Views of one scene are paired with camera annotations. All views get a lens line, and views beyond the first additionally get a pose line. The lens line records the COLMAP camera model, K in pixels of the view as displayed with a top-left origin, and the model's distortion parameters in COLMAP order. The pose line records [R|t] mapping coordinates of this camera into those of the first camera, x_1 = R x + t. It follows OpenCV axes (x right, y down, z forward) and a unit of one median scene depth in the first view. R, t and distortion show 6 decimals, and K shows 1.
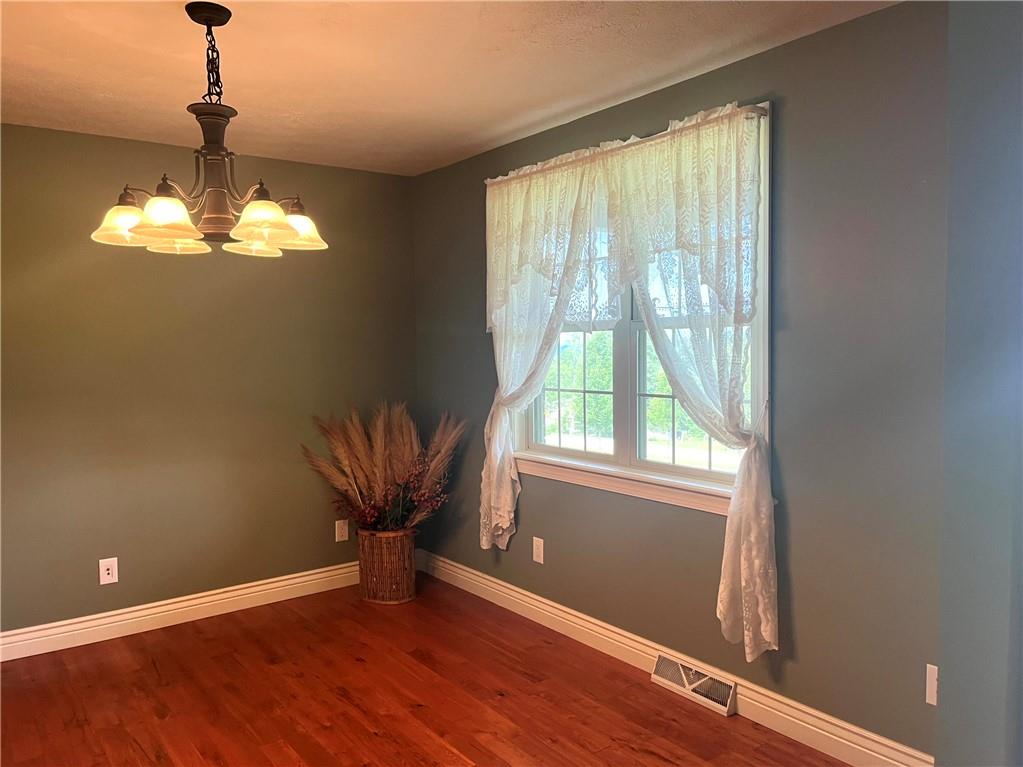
lens RADIAL K [[770.2, 0, 509.8], [0, 770.2, 386.8], [0, 0, 1]] dist [0.056693, -0.067547]
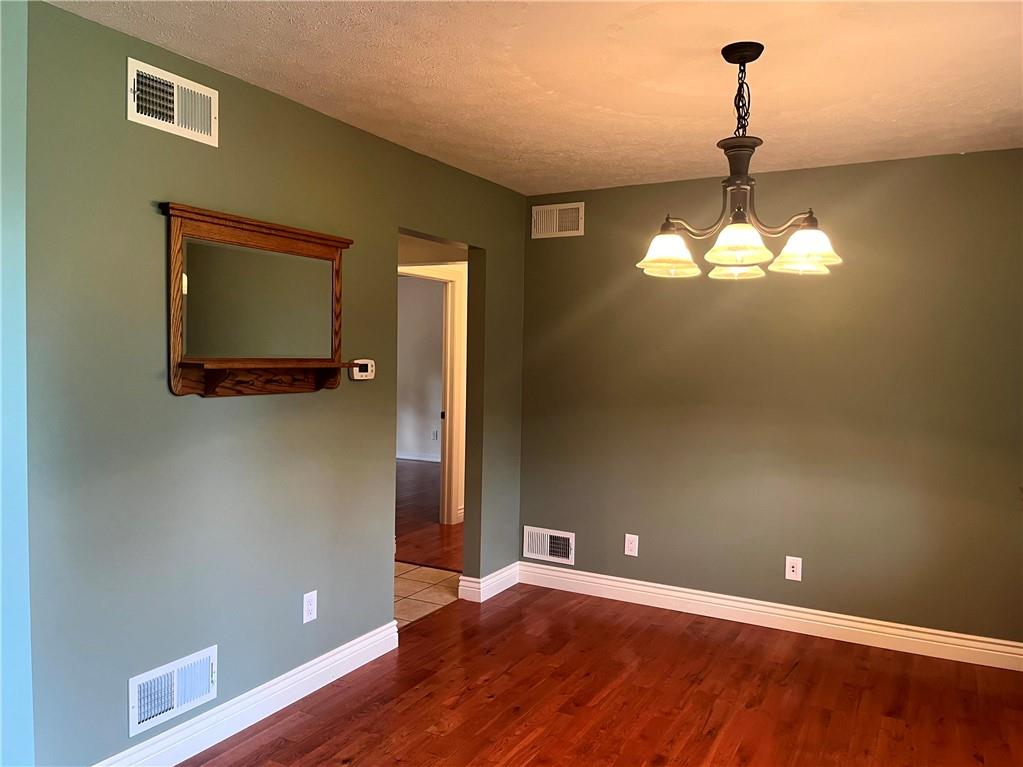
lens RADIAL K [[776.2, 0, 511.5], [0, 776.2, 383.5], [0, 0, 1]] dist [-0.000347, -0.052712]
pose [[0.427720, 0.076084, -0.900704, 0.326824], [-0.093950, 0.994796, 0.039417, -0.029461], [0.899016, 0.067762, 0.432642, 0.206922]]
